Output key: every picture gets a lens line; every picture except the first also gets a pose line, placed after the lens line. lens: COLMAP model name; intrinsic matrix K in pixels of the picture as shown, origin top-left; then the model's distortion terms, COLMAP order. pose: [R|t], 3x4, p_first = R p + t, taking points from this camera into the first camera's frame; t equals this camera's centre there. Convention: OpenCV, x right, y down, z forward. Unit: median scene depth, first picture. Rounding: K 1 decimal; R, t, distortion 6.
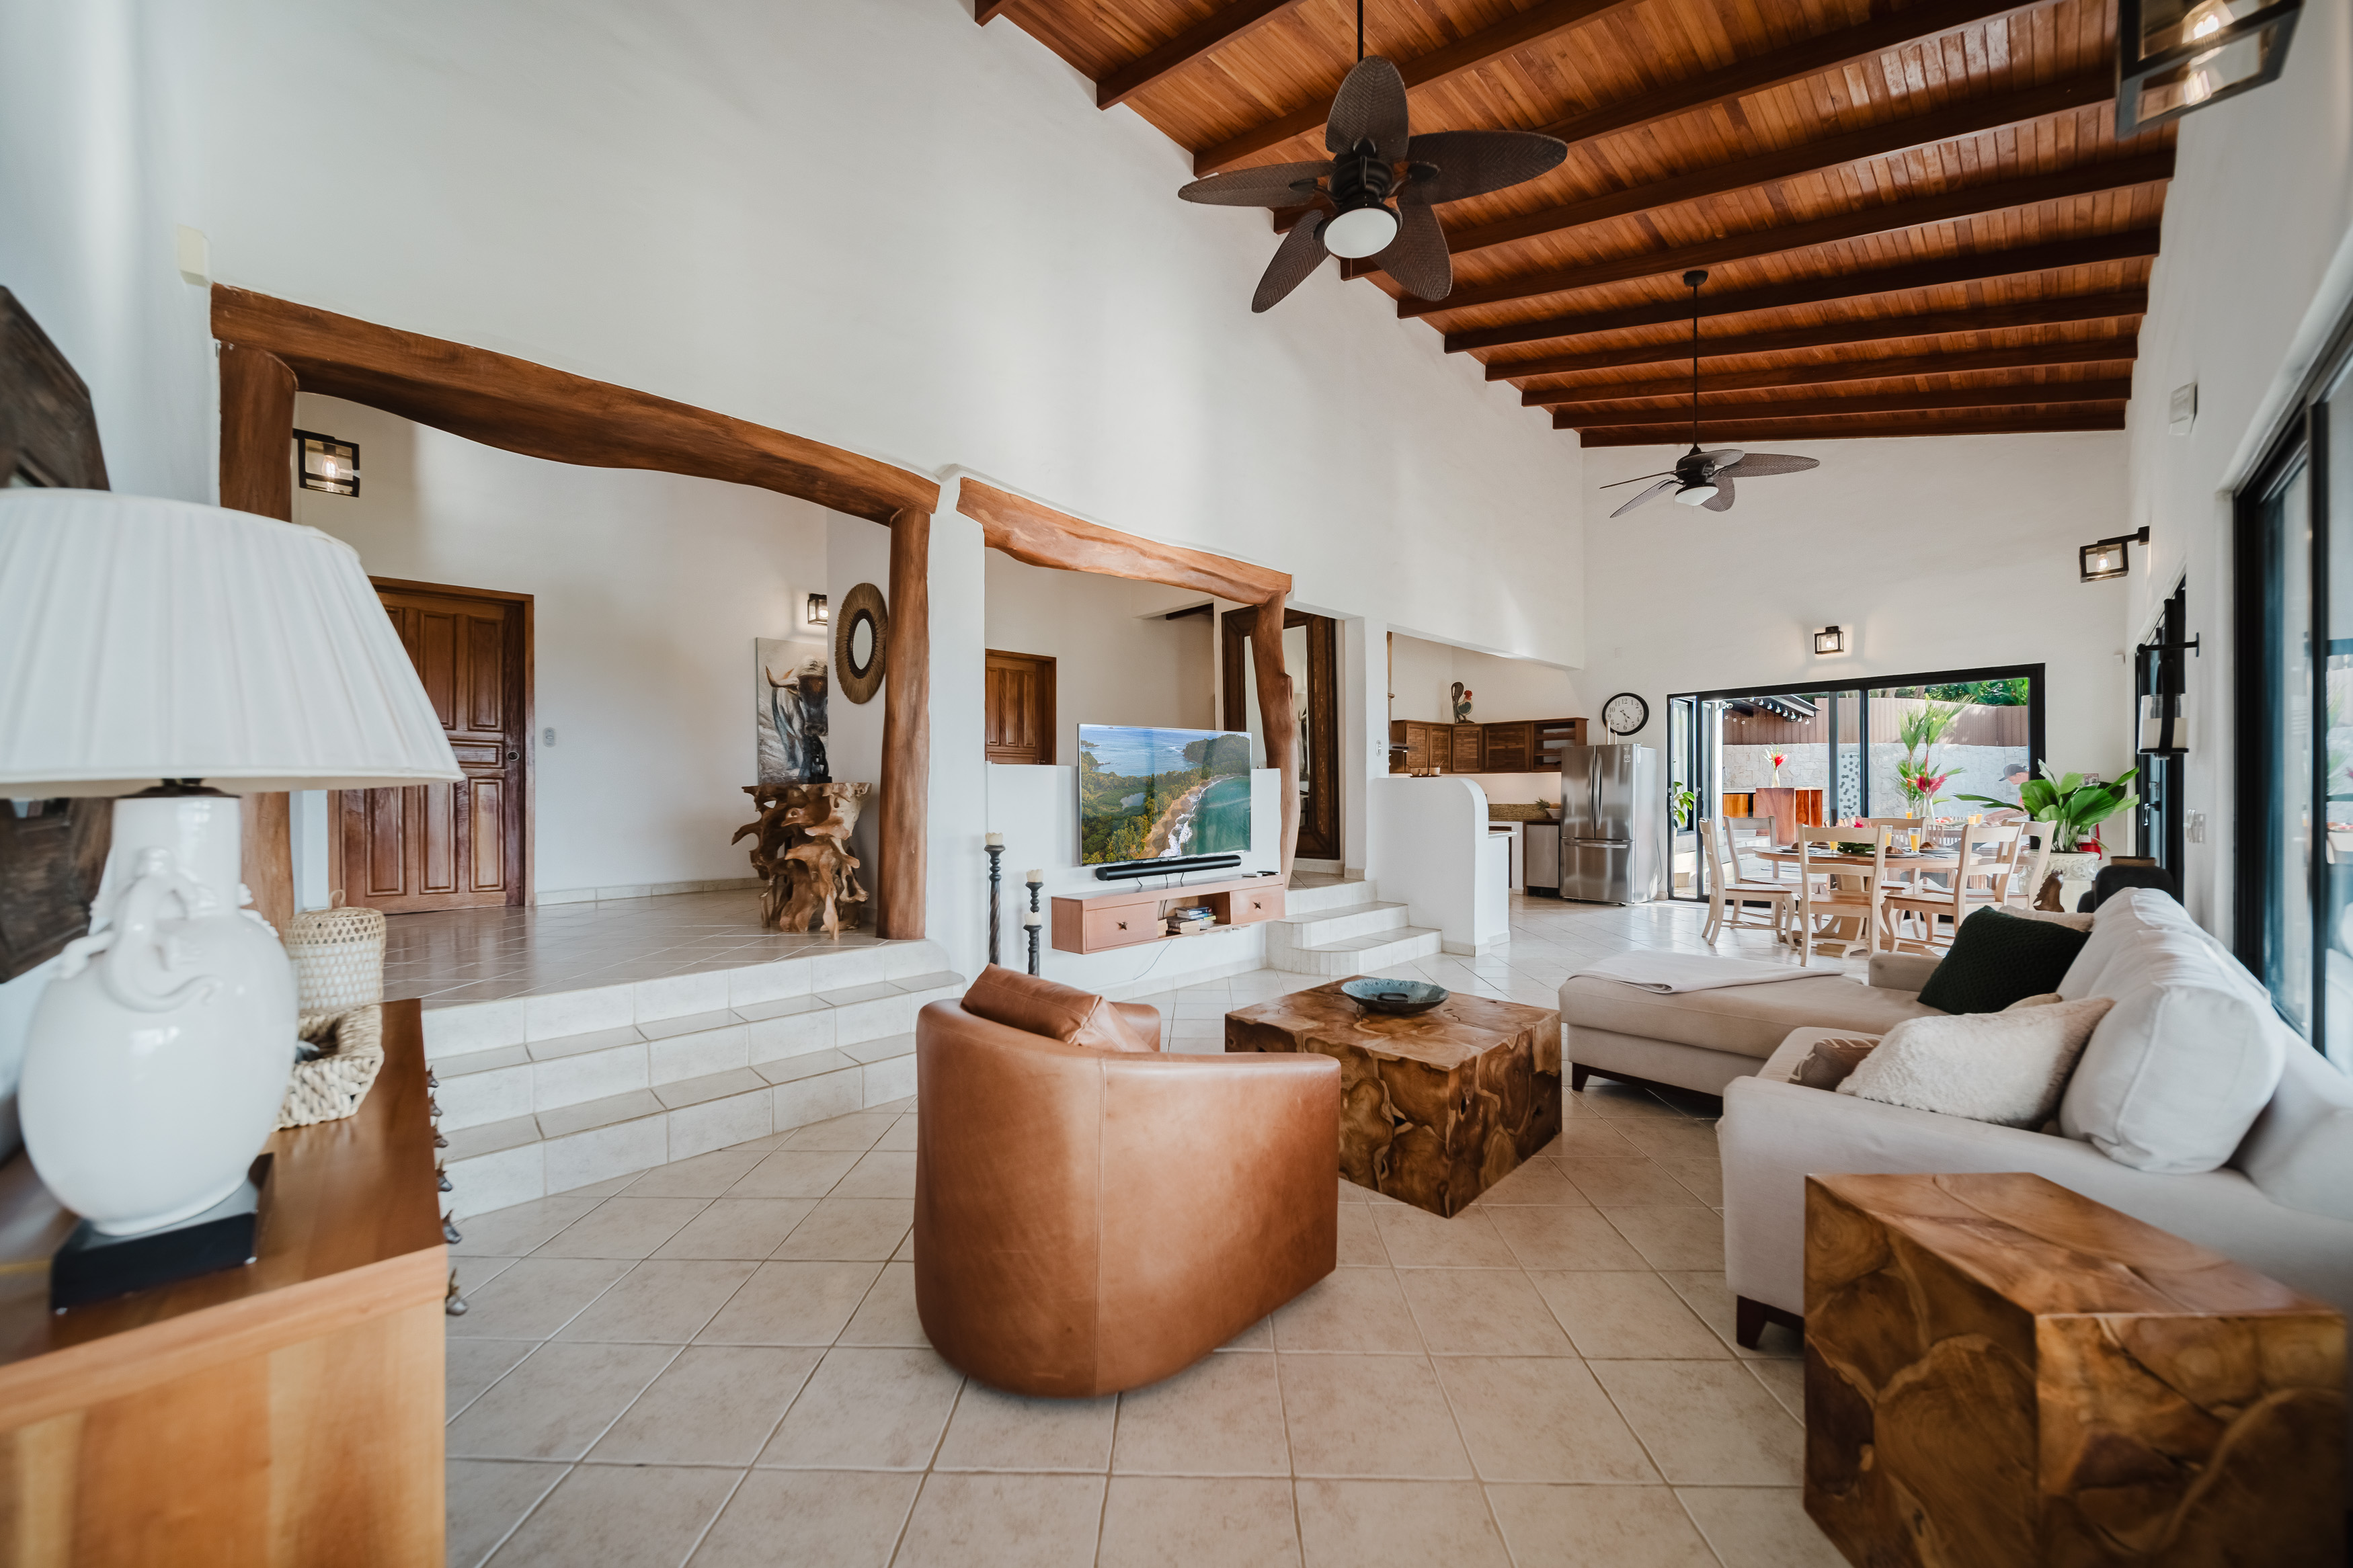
lens RADIAL K [[819.8, 0, 1174.7], [0, 819.8, 794.0], [0, 0, 1]] dist [-0.000153, -0.000044]
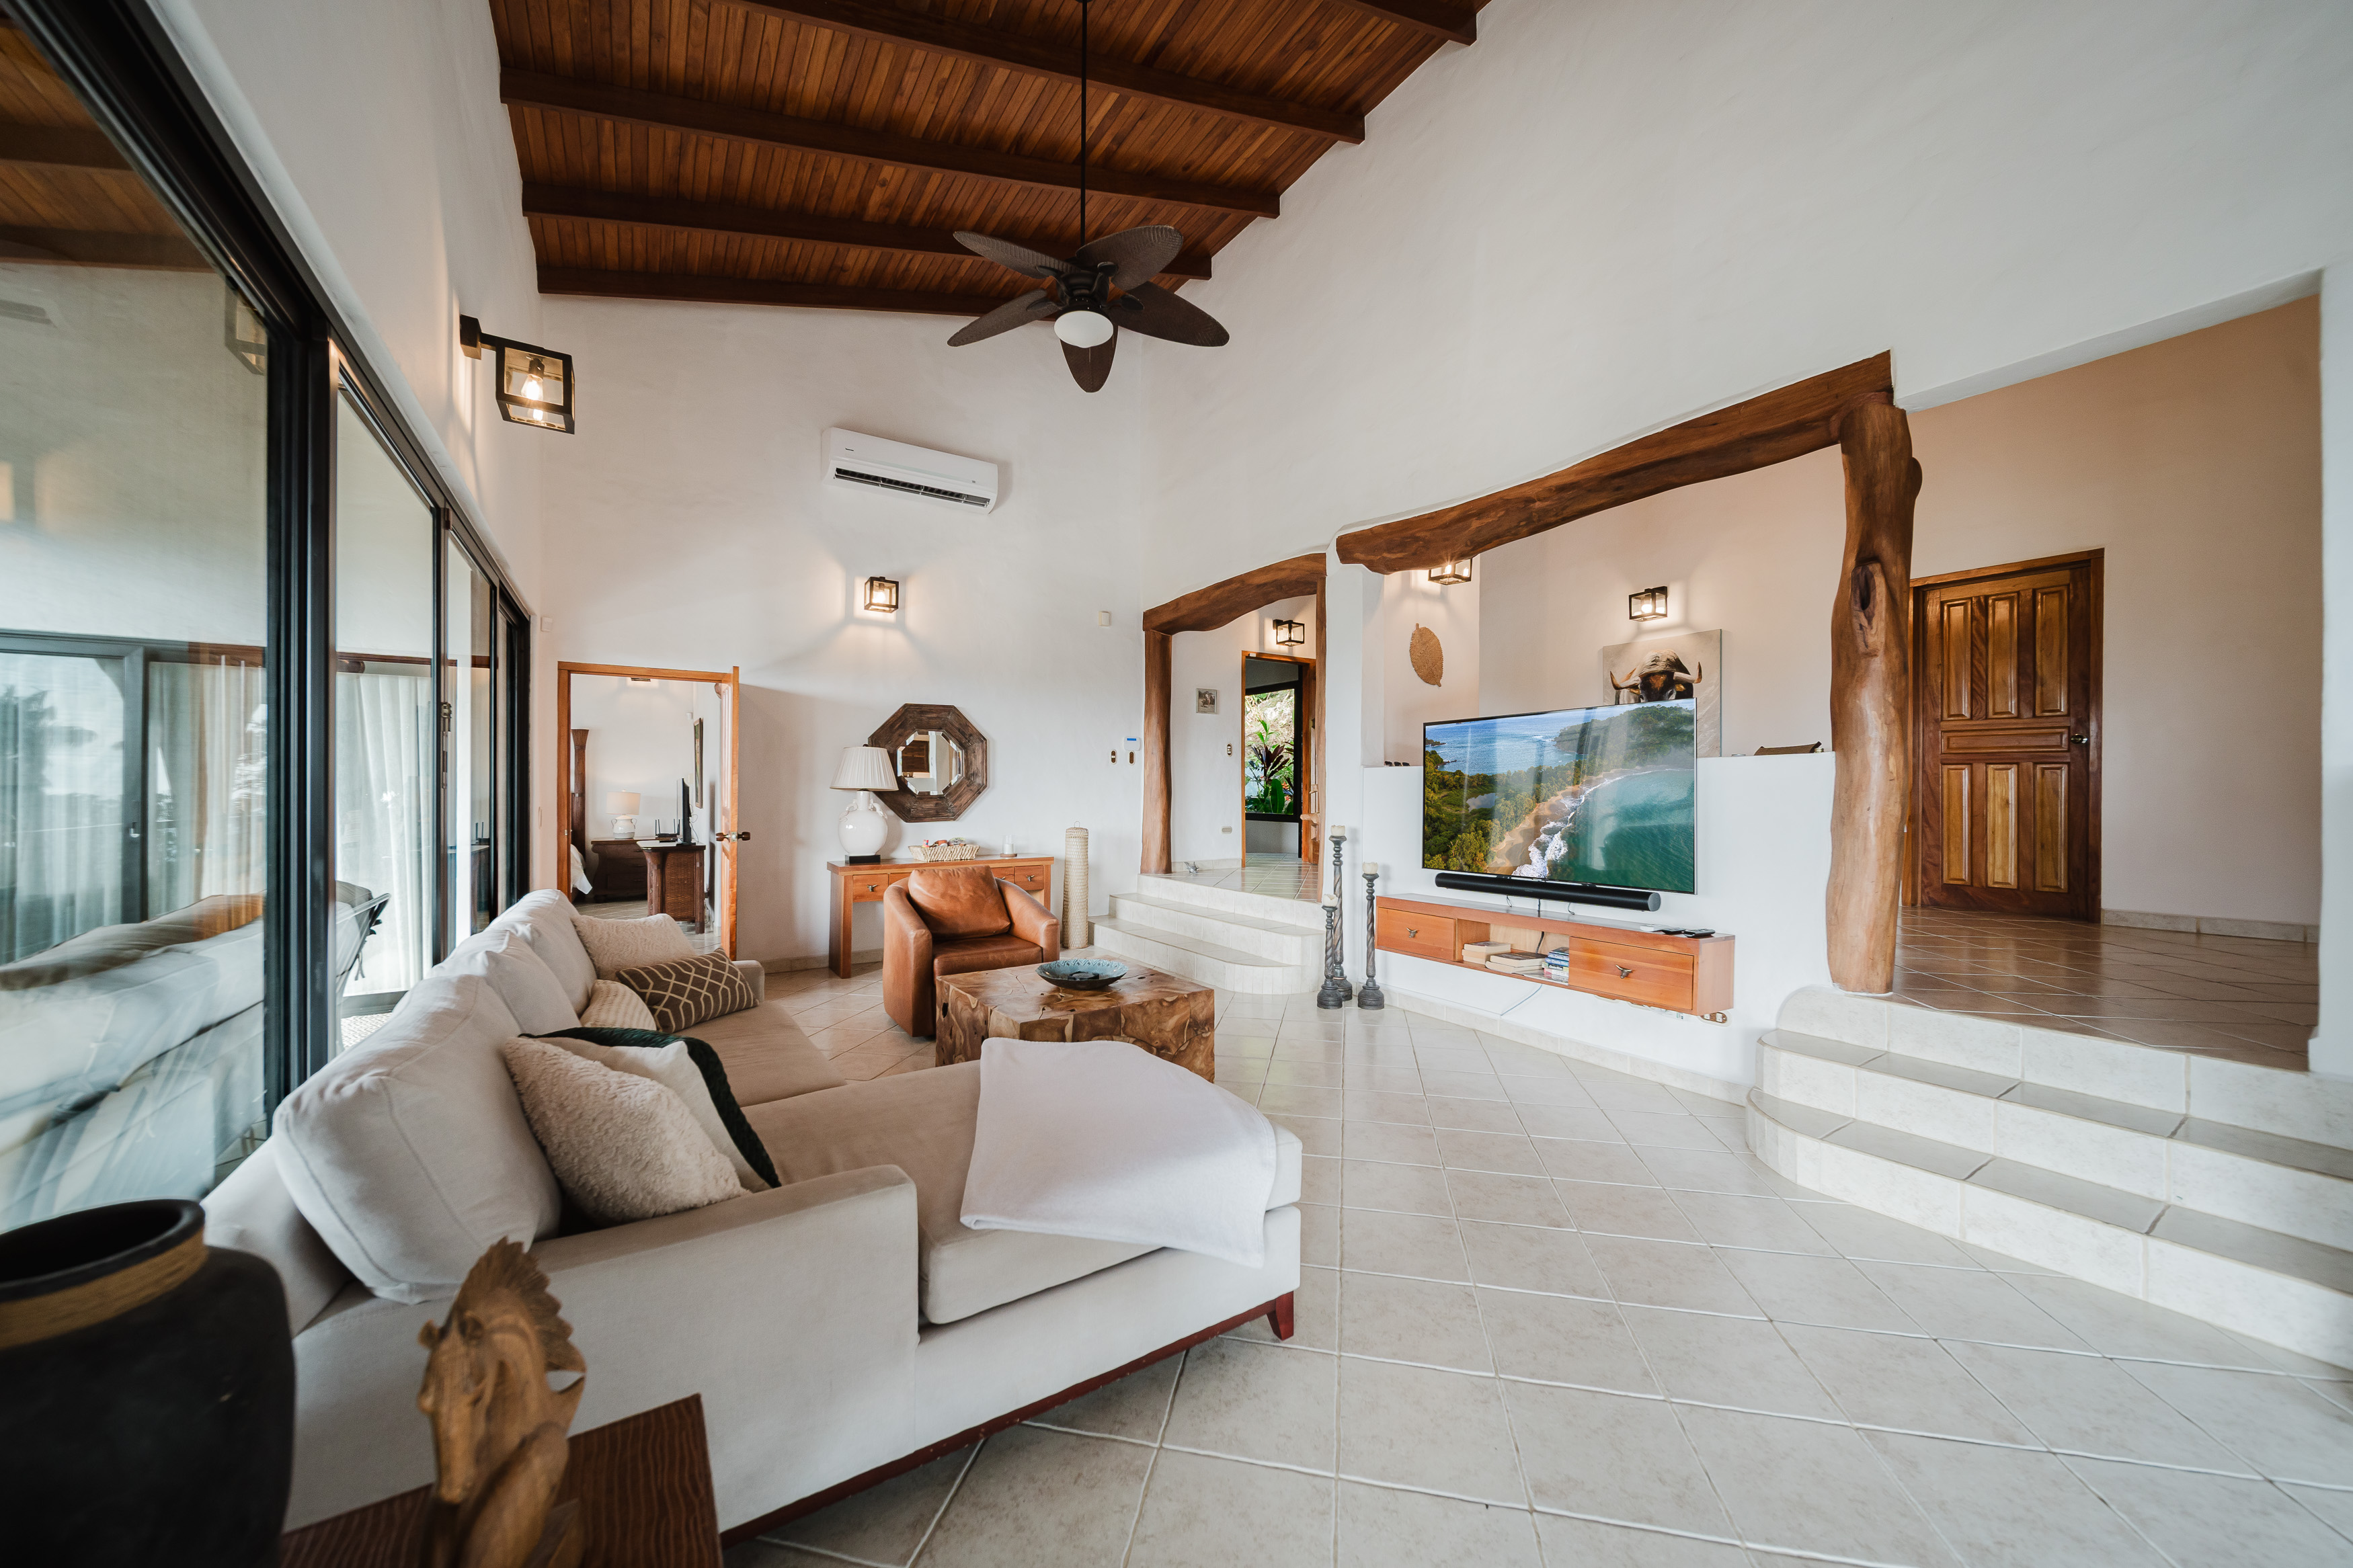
lens RADIAL K [[842.4, 0, 1176.4], [0, 842.4, 781.0], [0, 0, 1]] dist [-0.000151, -0.000038]
pose [[-0.169051, -0.004521, -0.985597, 0.862863], [-0.004789, 0.999981, -0.003765, -0.009190], [0.985596, 0.004083, -0.169069, 0.811800]]
